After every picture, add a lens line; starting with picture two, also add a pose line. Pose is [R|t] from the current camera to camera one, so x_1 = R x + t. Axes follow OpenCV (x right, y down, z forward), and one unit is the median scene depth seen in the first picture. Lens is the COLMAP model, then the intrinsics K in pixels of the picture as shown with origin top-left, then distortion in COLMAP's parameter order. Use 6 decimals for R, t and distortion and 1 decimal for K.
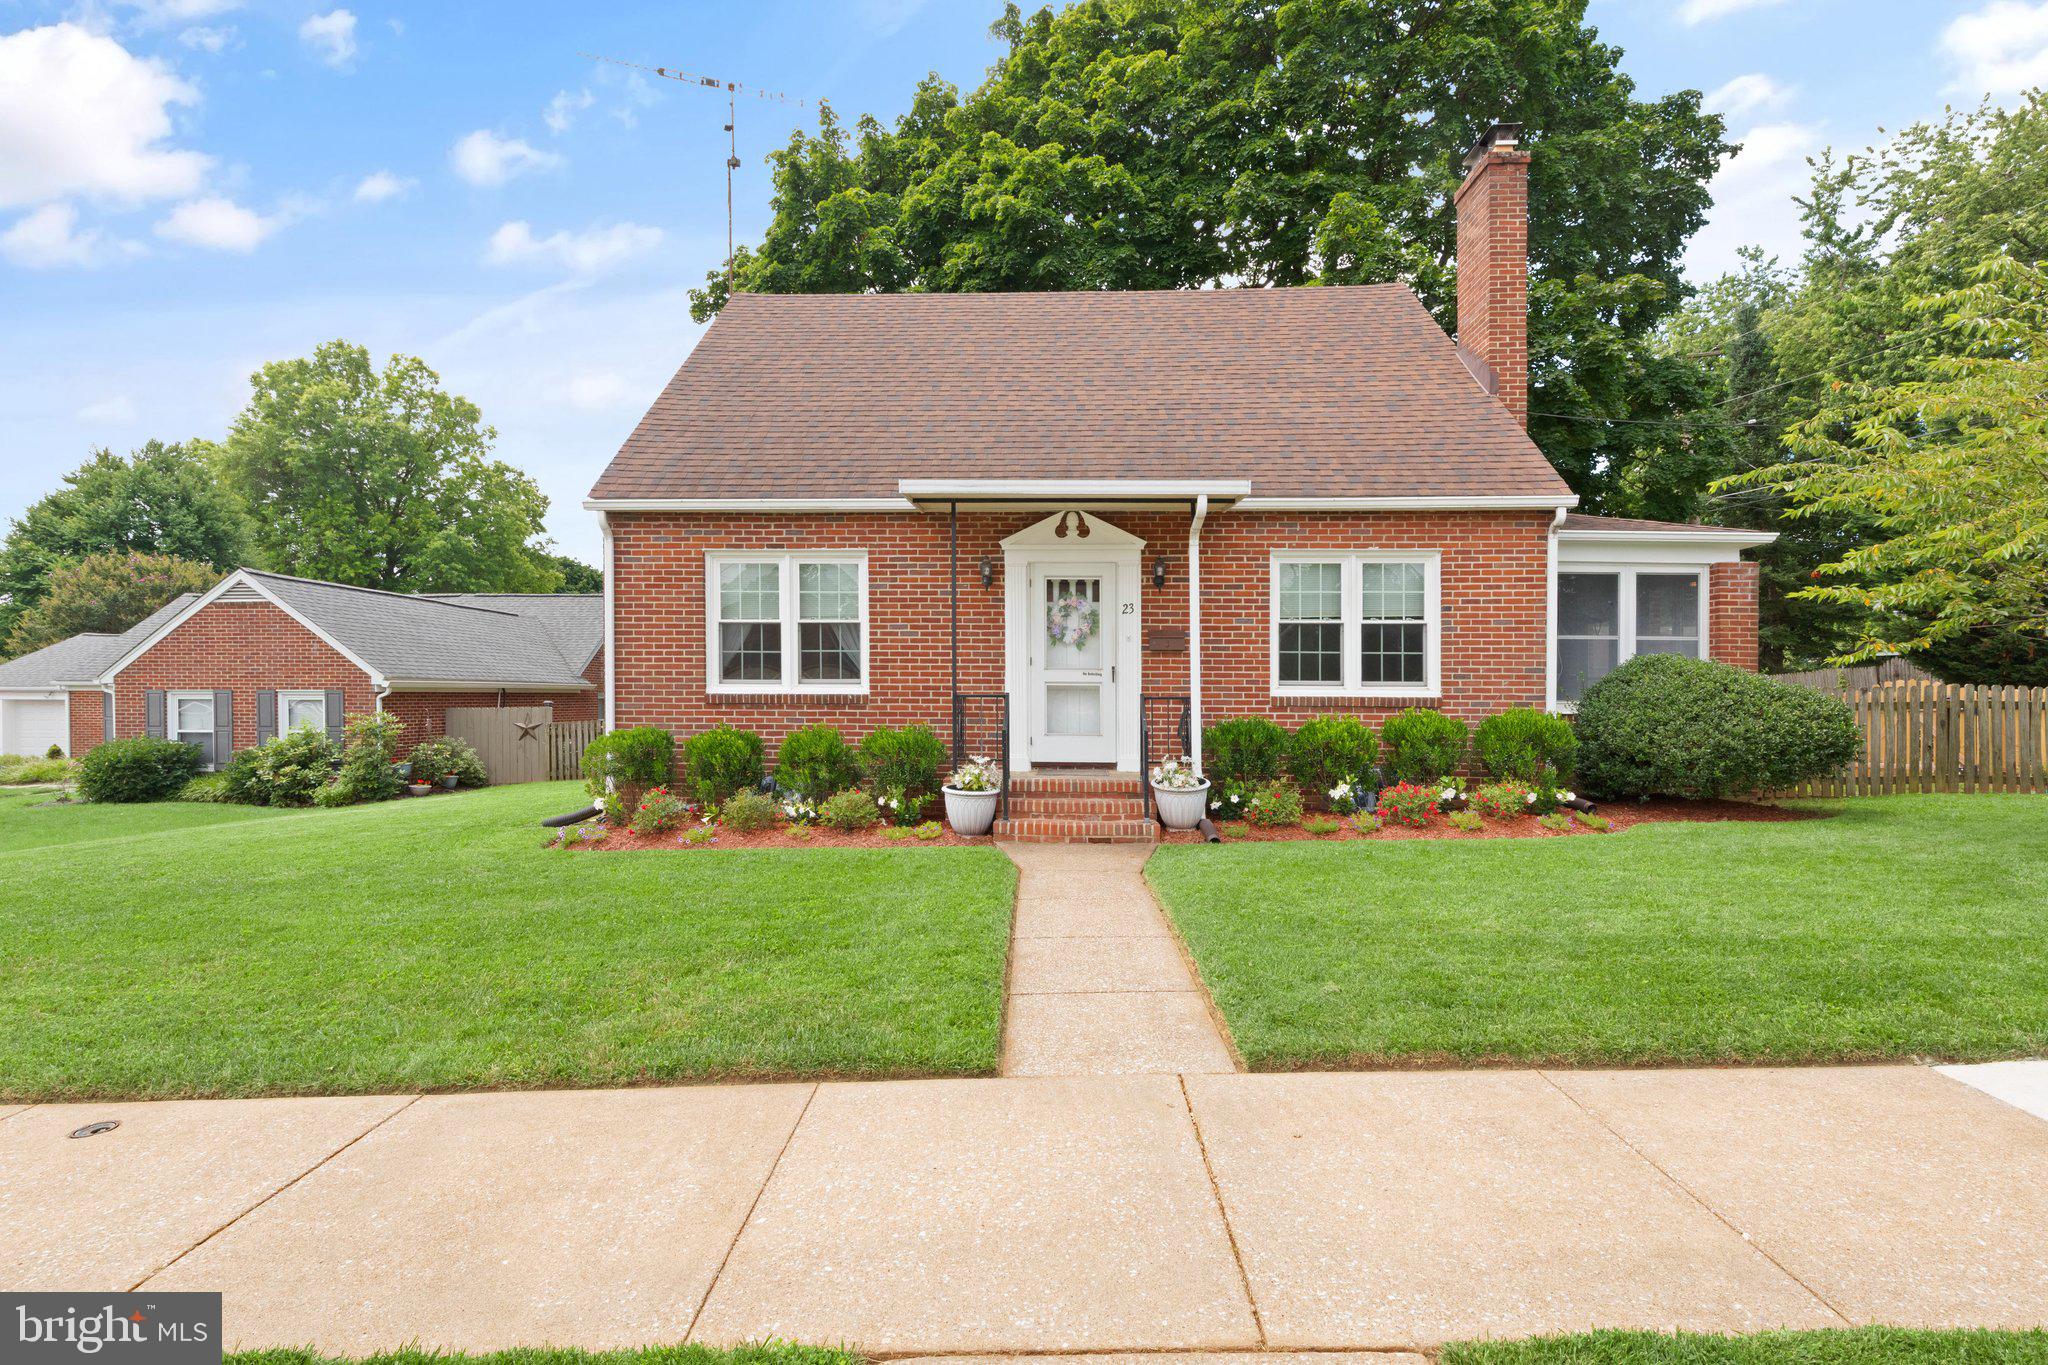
lens RADIAL K [[936.6, 0, 1024.0], [0, 936.6, 682.5], [0, 0, 1]] dist [0.023013, -0.016001]
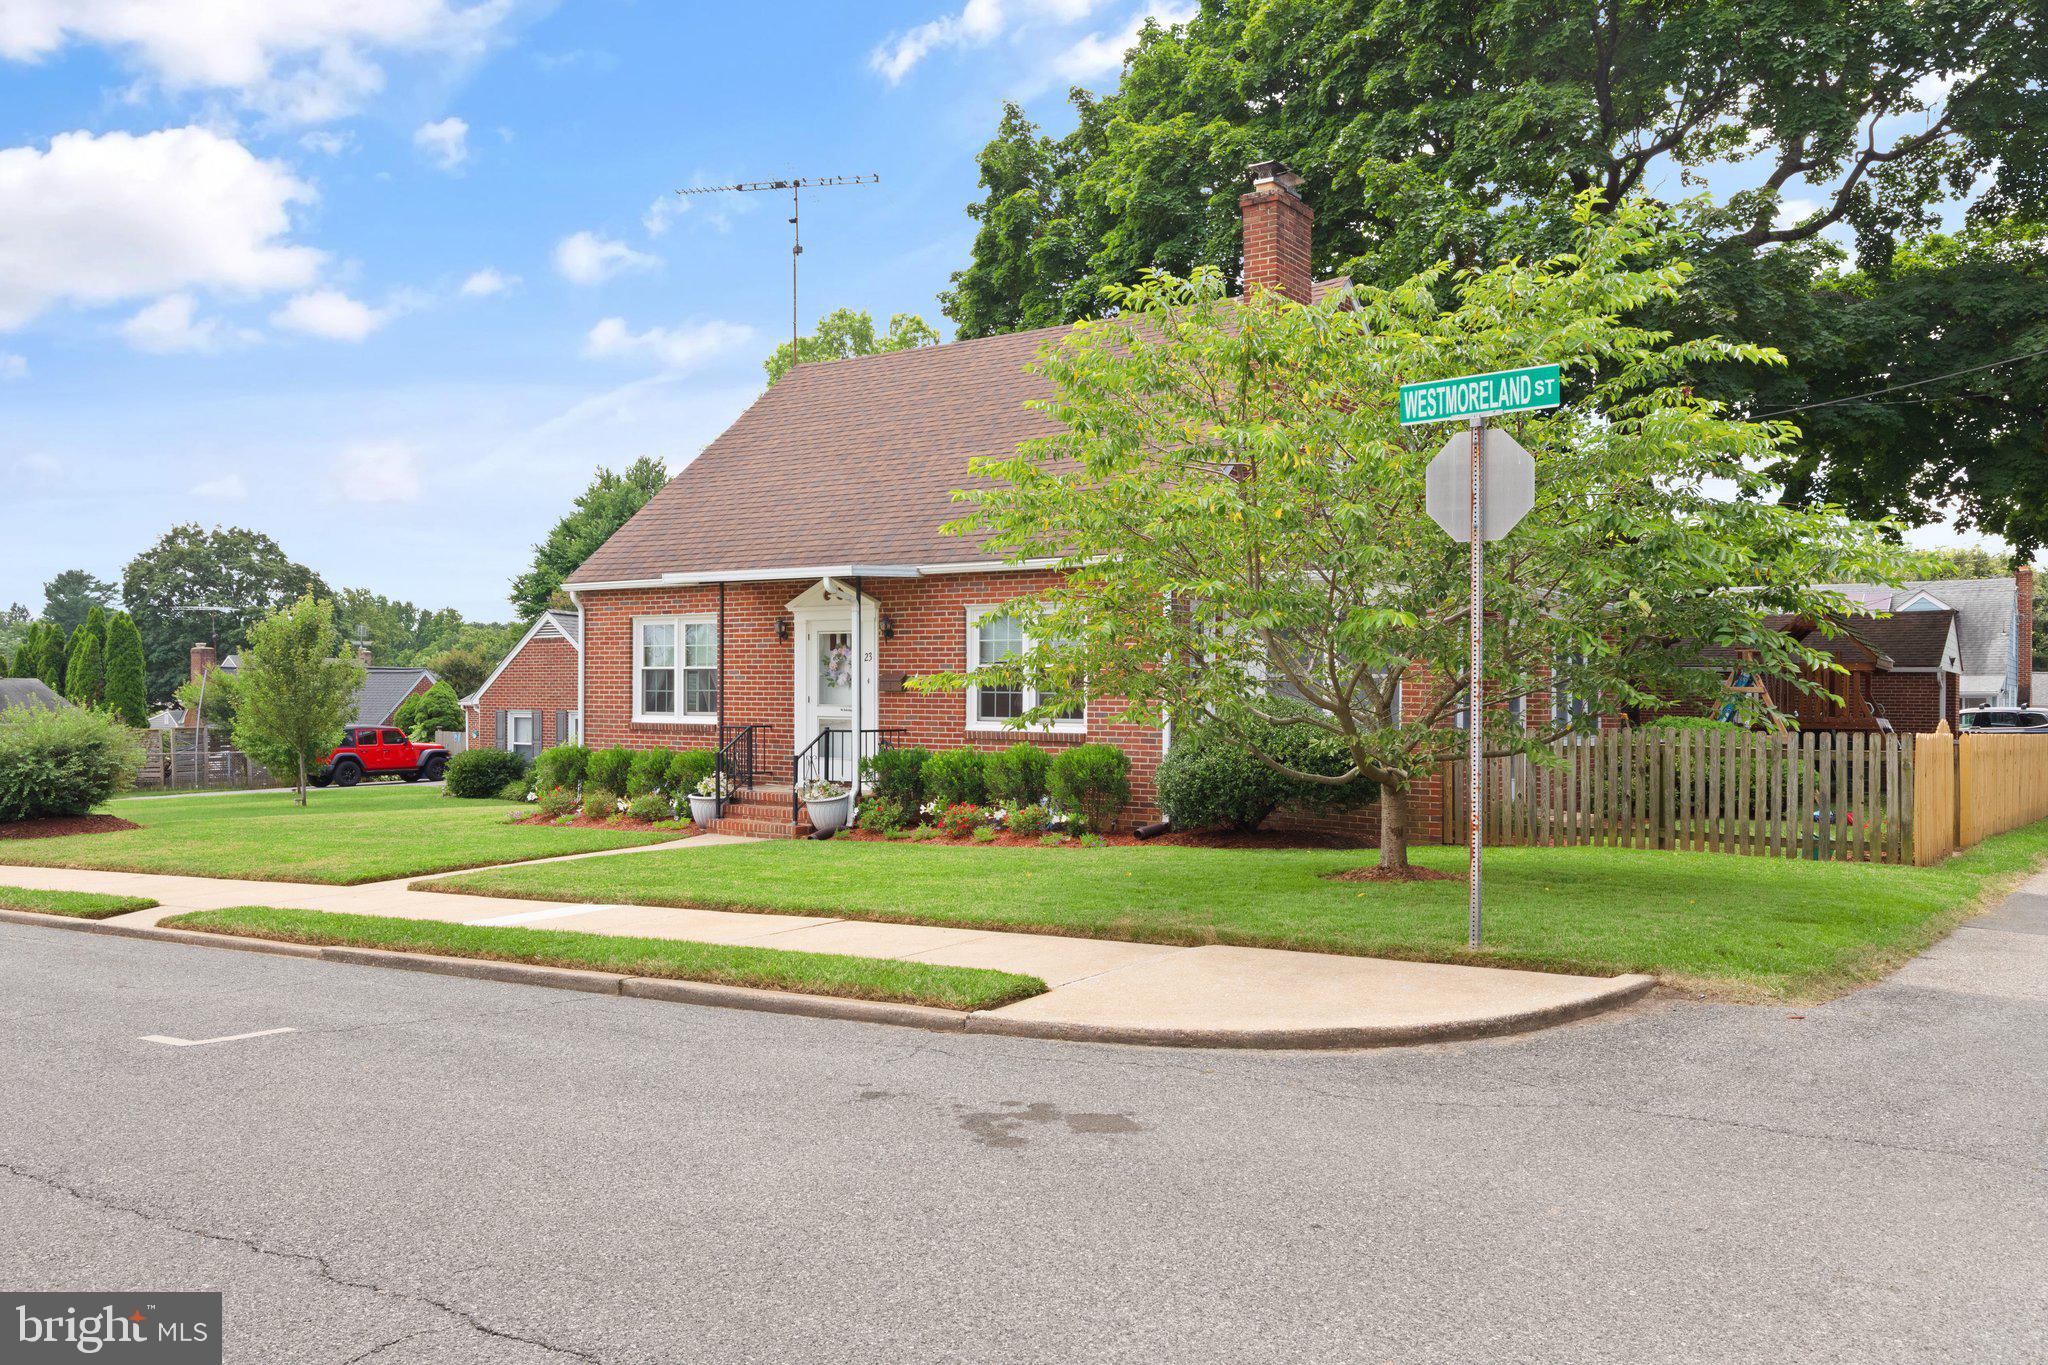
lens RADIAL K [[1326.7, 0, 1024.0], [0, 1326.7, 682.5], [0, 0, 1]] dist [0.005804, 0.001248]
pose [[0.874617, -0.003179, -0.484804, 1.076663], [-0.000488, 0.999972, -0.007438, -0.031276], [0.484814, 0.006742, 0.874591, -0.397158]]
